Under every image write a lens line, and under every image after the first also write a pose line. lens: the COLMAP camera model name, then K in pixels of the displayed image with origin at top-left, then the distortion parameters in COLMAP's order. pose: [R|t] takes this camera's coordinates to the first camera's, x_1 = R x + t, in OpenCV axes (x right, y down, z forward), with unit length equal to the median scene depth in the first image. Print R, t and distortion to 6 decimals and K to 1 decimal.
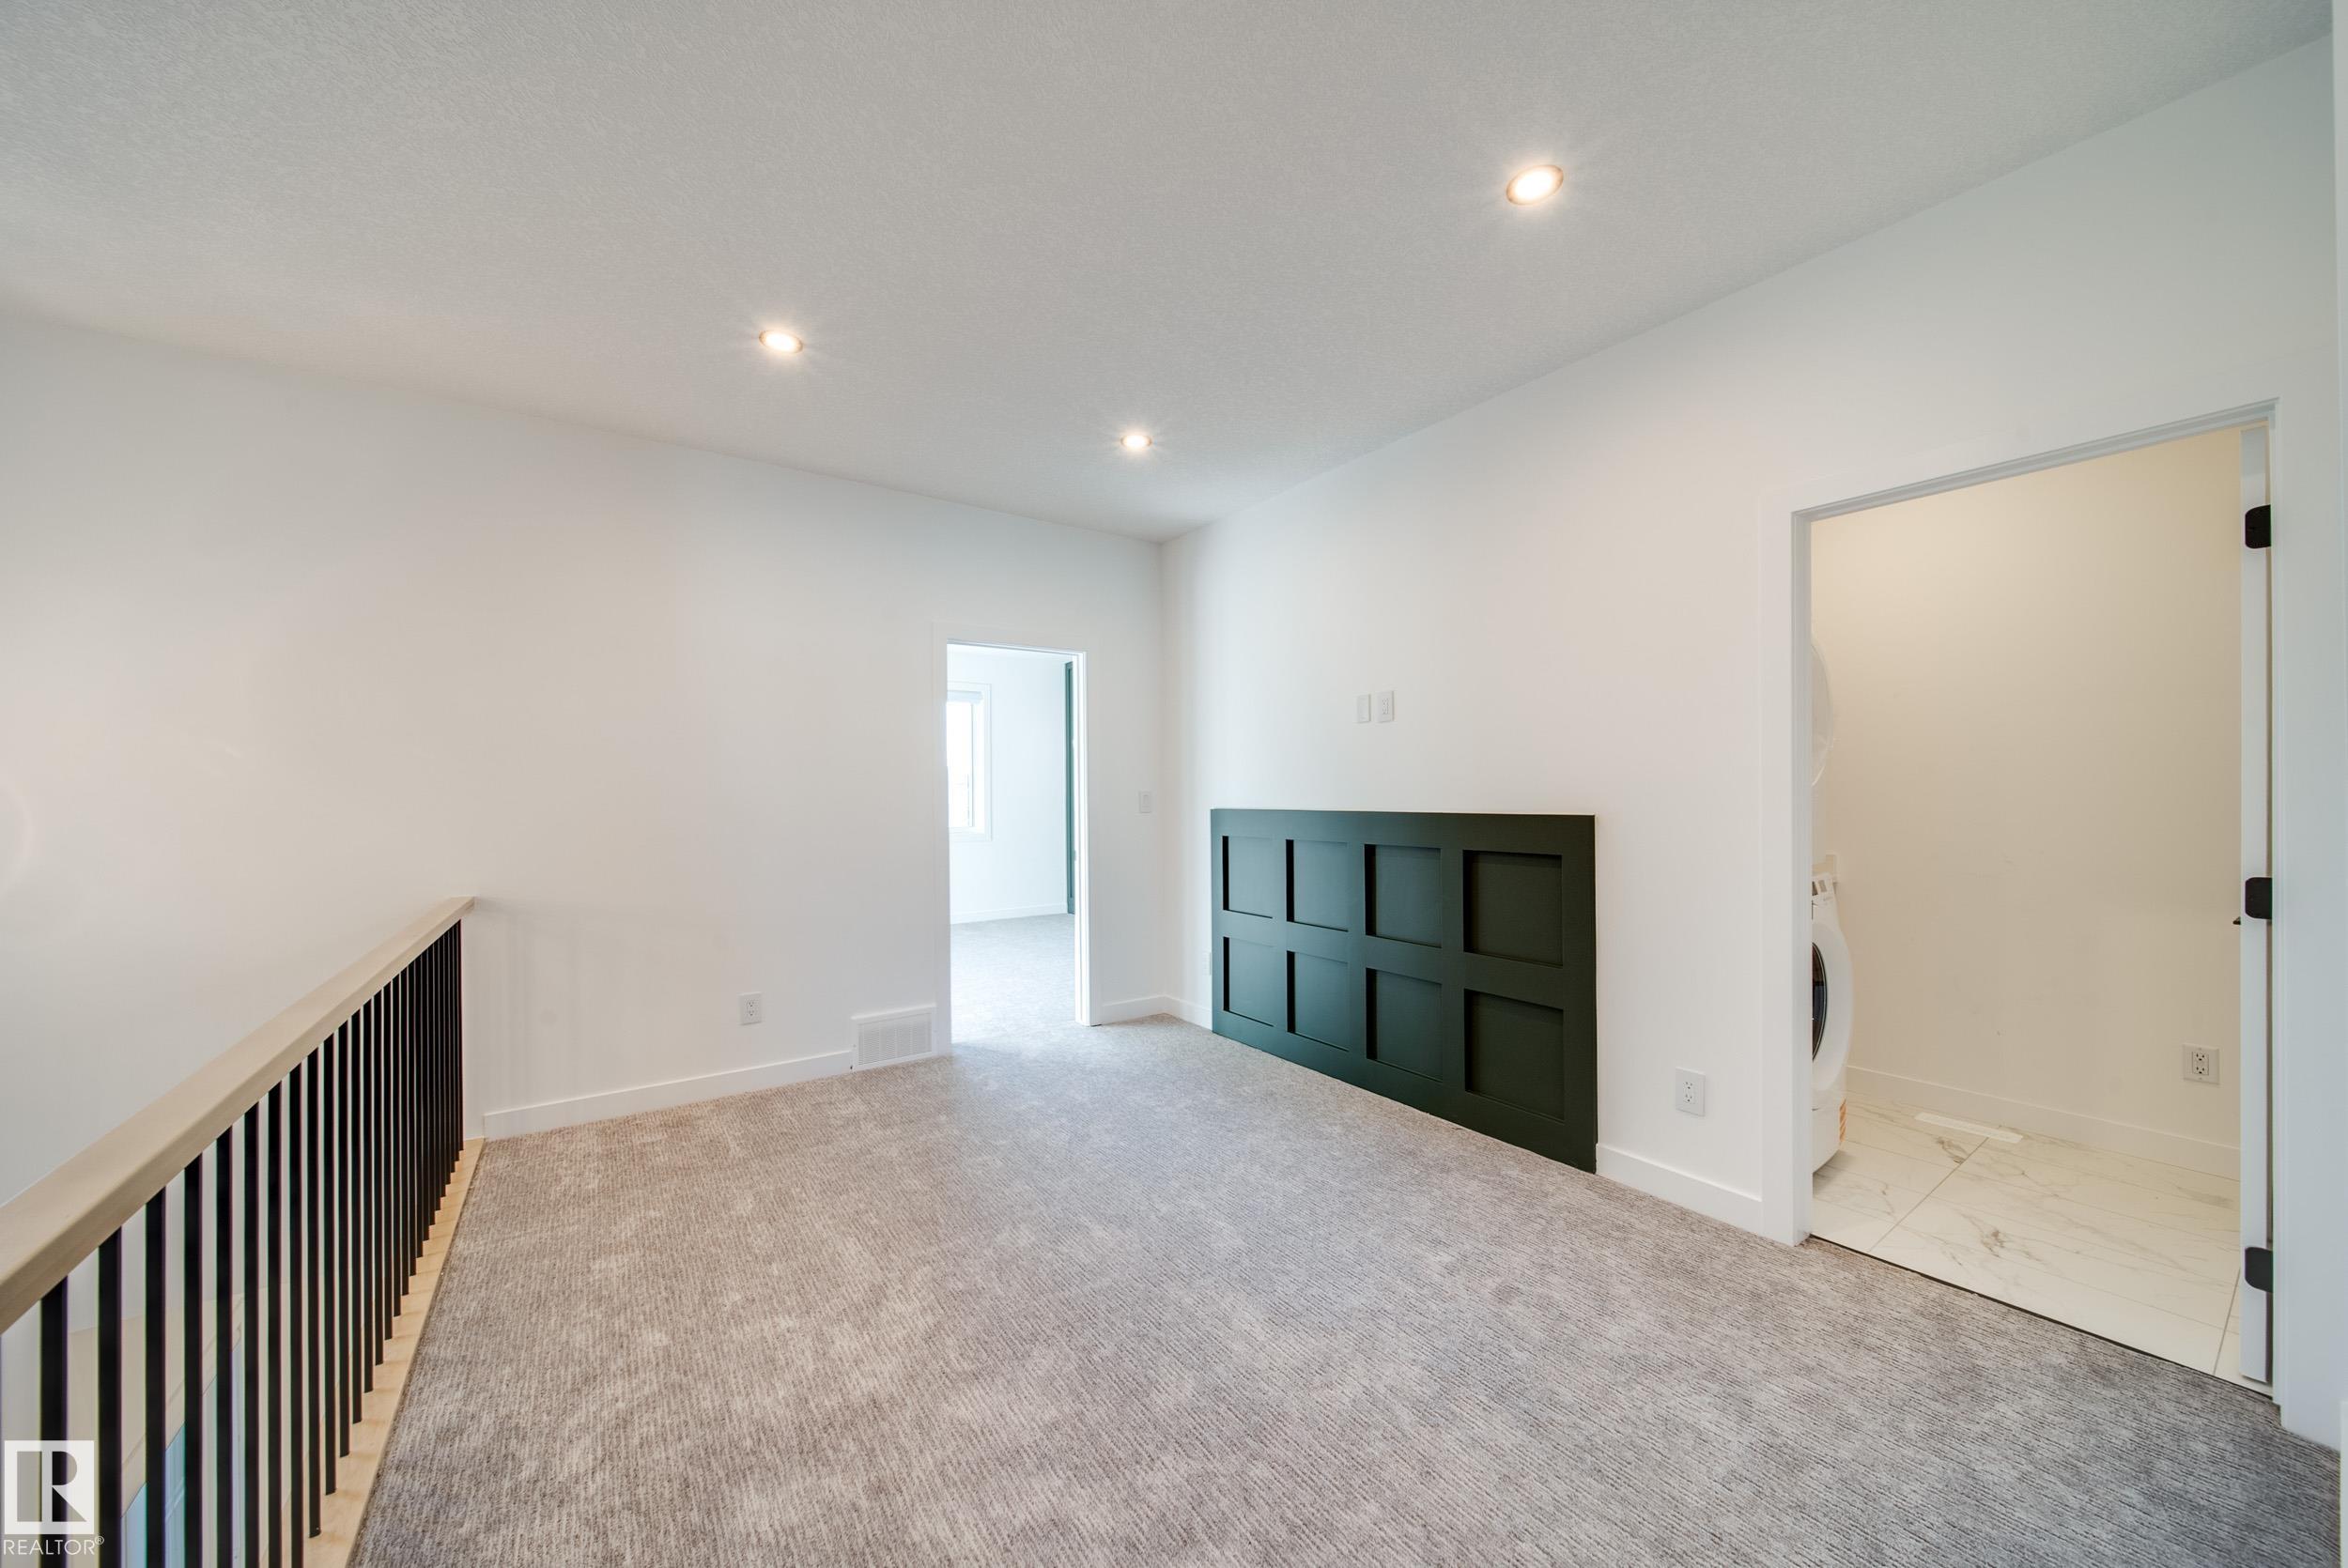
lens RADIAL K [[834.1, 0, 1176.5], [0, 834.1, 787.4], [0, 0, 1]] dist [-0.002212, -0.000253]
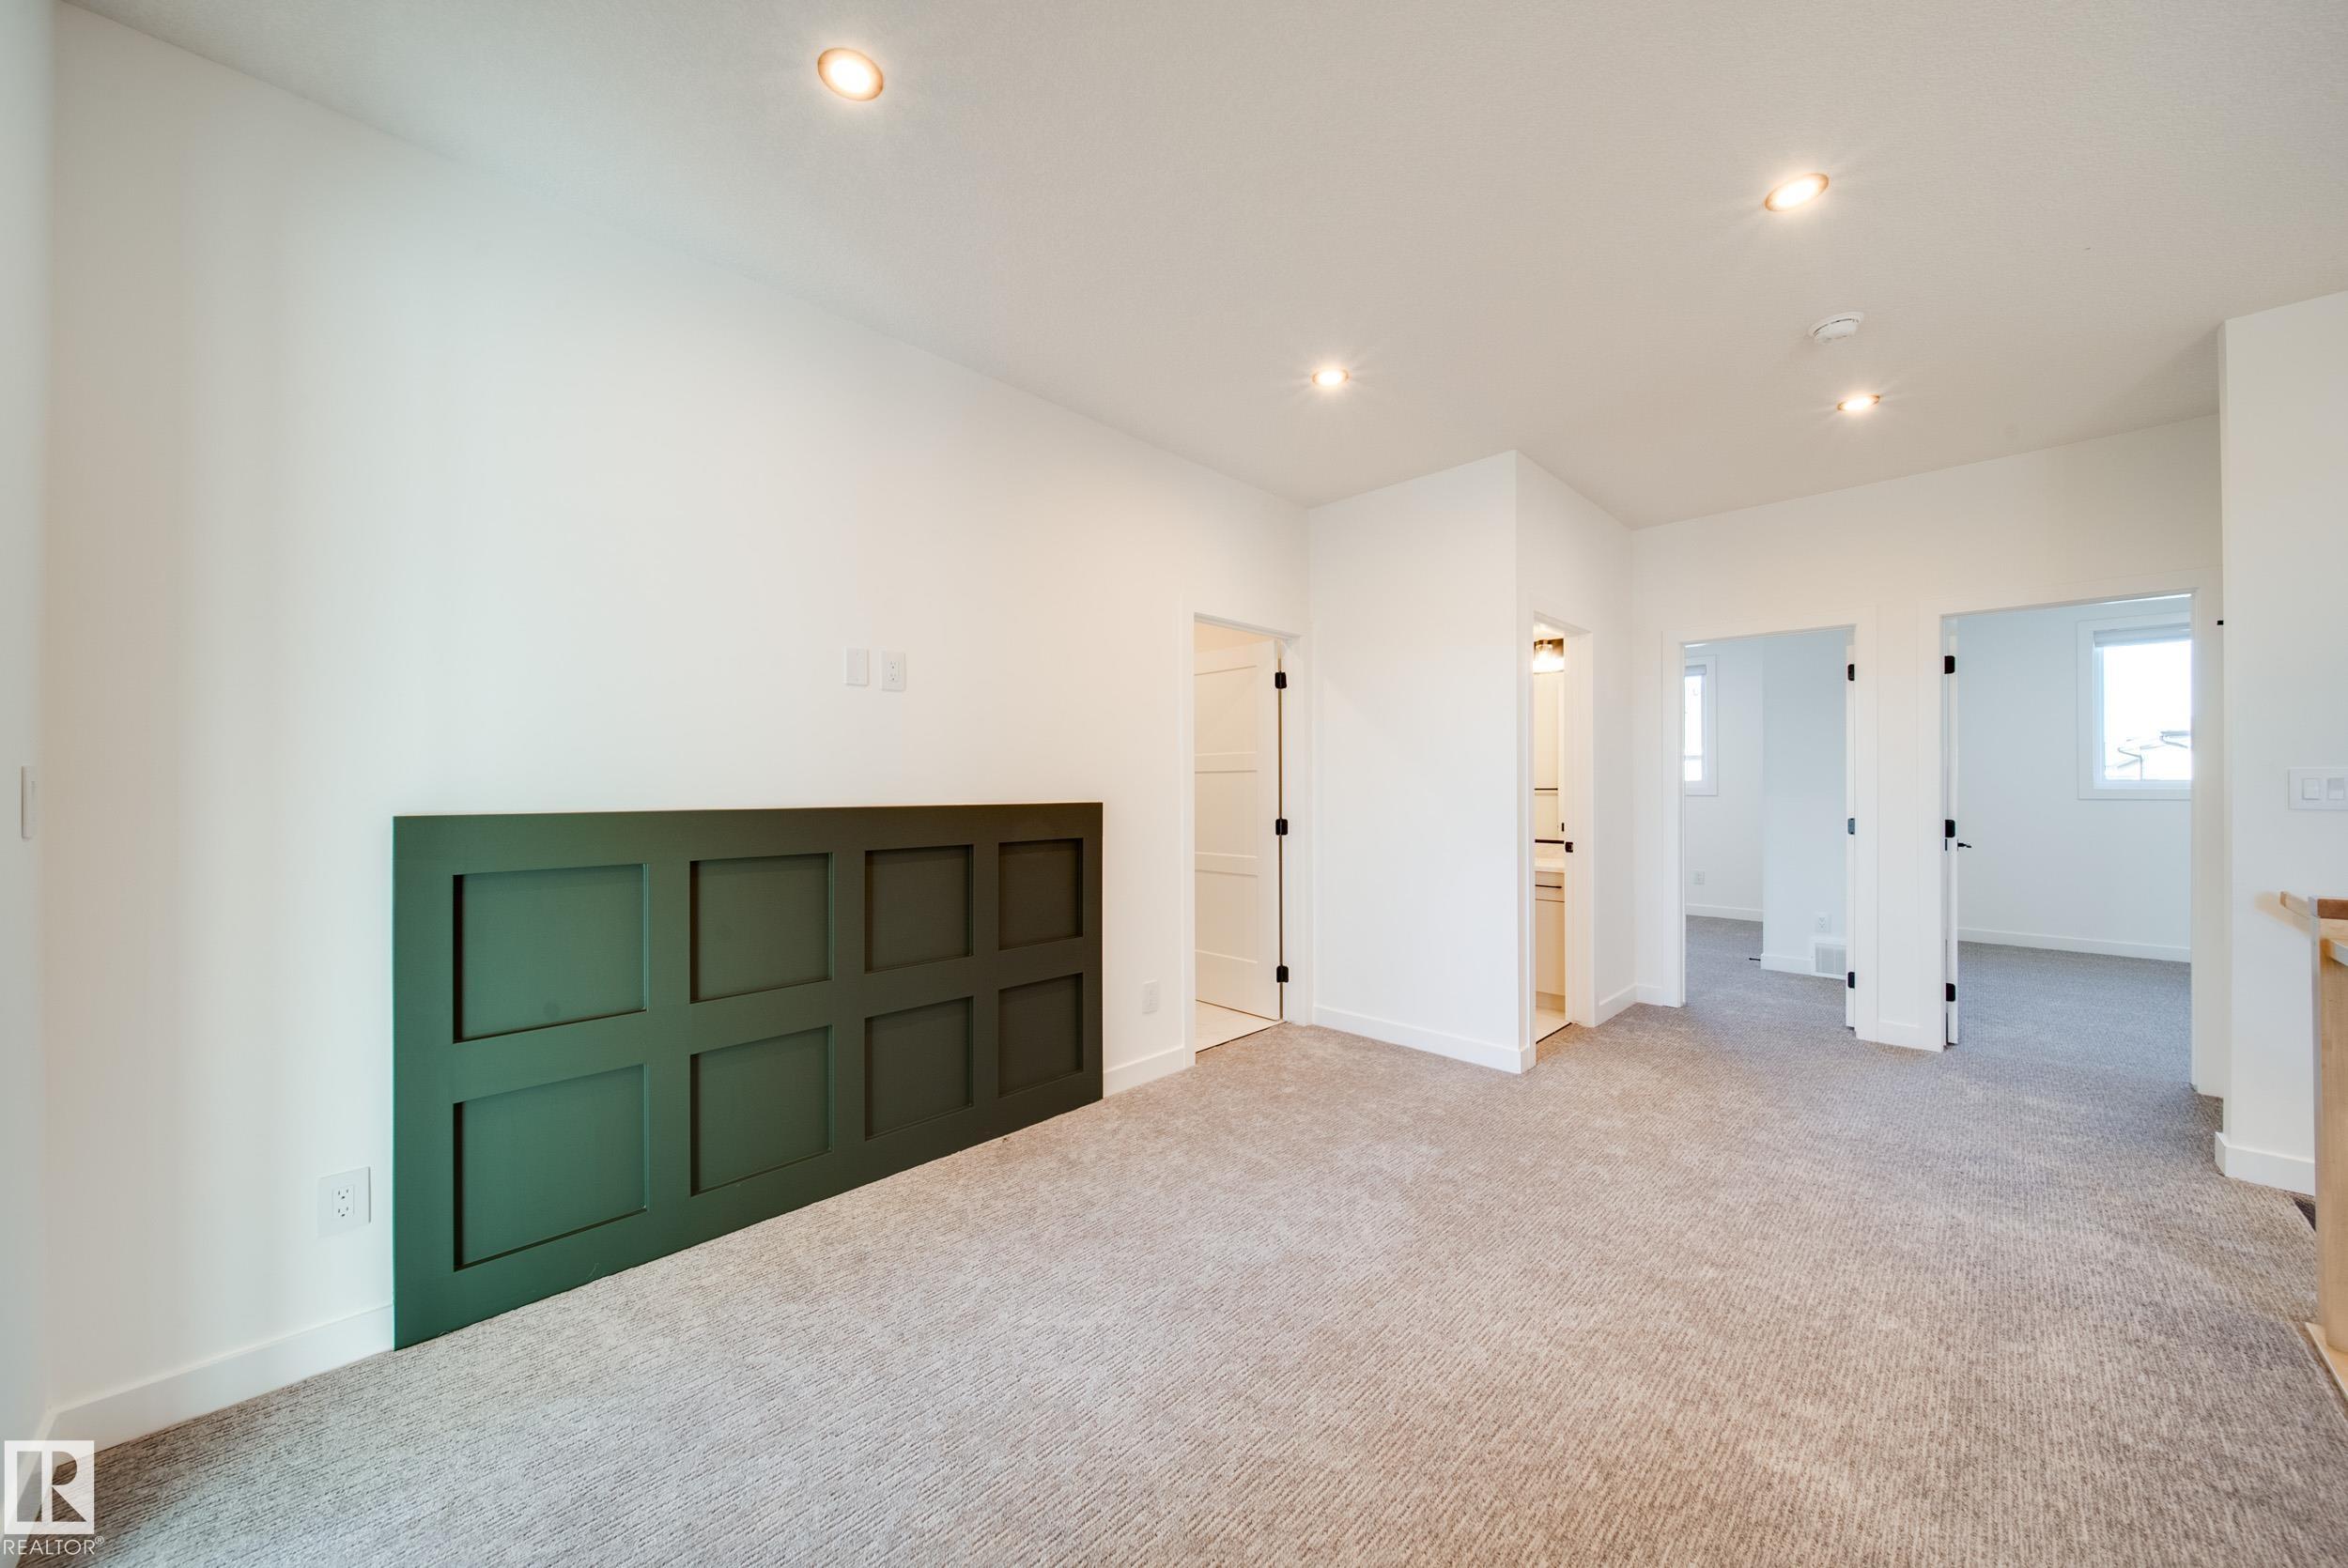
lens RADIAL K [[834.1, 0, 1176.5], [0, 834.1, 787.4], [0, 0, 1]] dist [-0.002212, -0.000253]
pose [[-0.184498, 0.007504, 0.982804, -0.567266], [-0.002862, 0.999963, -0.008173, 0.016885], [-0.982829, -0.004320, -0.184470, 0.893973]]
